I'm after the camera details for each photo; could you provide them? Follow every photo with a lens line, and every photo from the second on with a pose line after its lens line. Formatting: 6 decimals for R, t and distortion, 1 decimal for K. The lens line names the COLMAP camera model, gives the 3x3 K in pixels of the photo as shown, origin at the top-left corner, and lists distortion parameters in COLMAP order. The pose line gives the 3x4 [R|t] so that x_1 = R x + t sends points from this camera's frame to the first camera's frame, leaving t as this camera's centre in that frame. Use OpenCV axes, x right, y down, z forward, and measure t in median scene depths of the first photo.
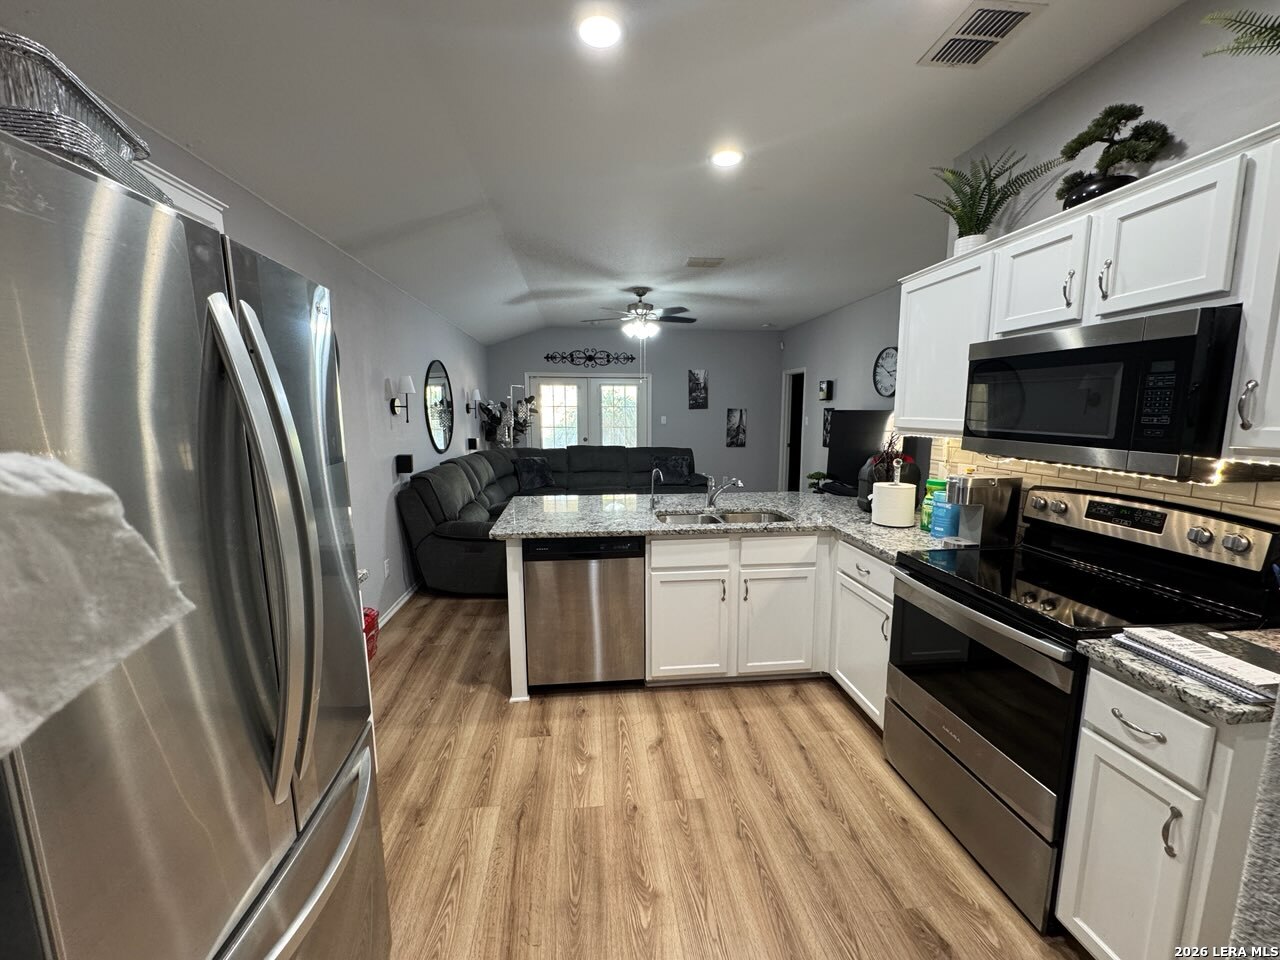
lens RADIAL K [[508.9, 0, 640.0], [0, 508.9, 480.0], [0, 0, 1]] dist [0.001418, -0.000048]
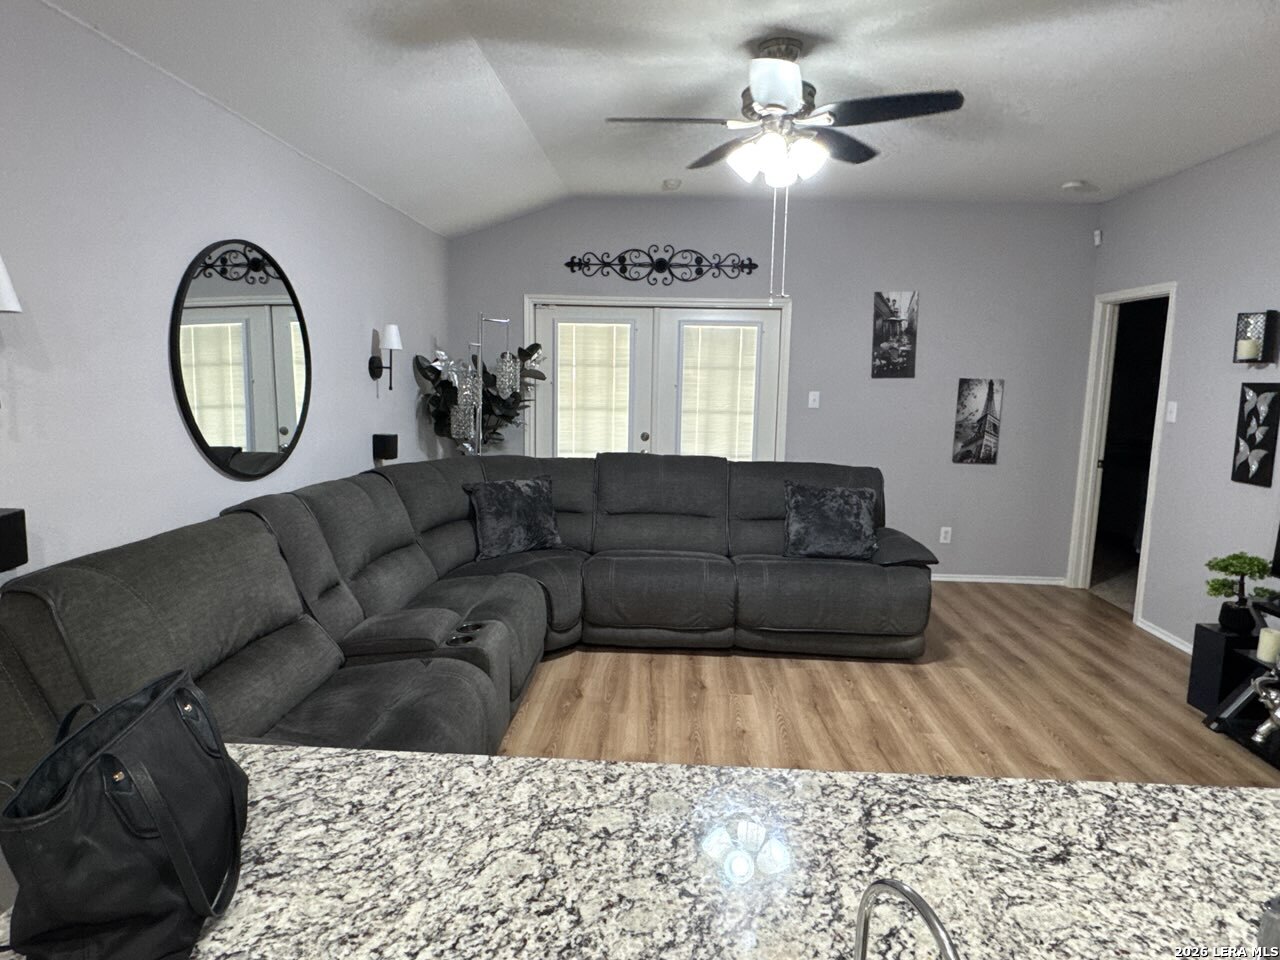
lens RADIAL K [[743.0, 0, 640.0], [0, 743.0, 480.0], [0, 0, 1]] dist [-0.000055, -0.000467]
pose [[0.987203, 0.041345, -0.154016, -0.002719], [-0.040569, 0.999143, 0.008185, -0.046654], [0.154222, -0.001832, 0.988034, 0.323296]]
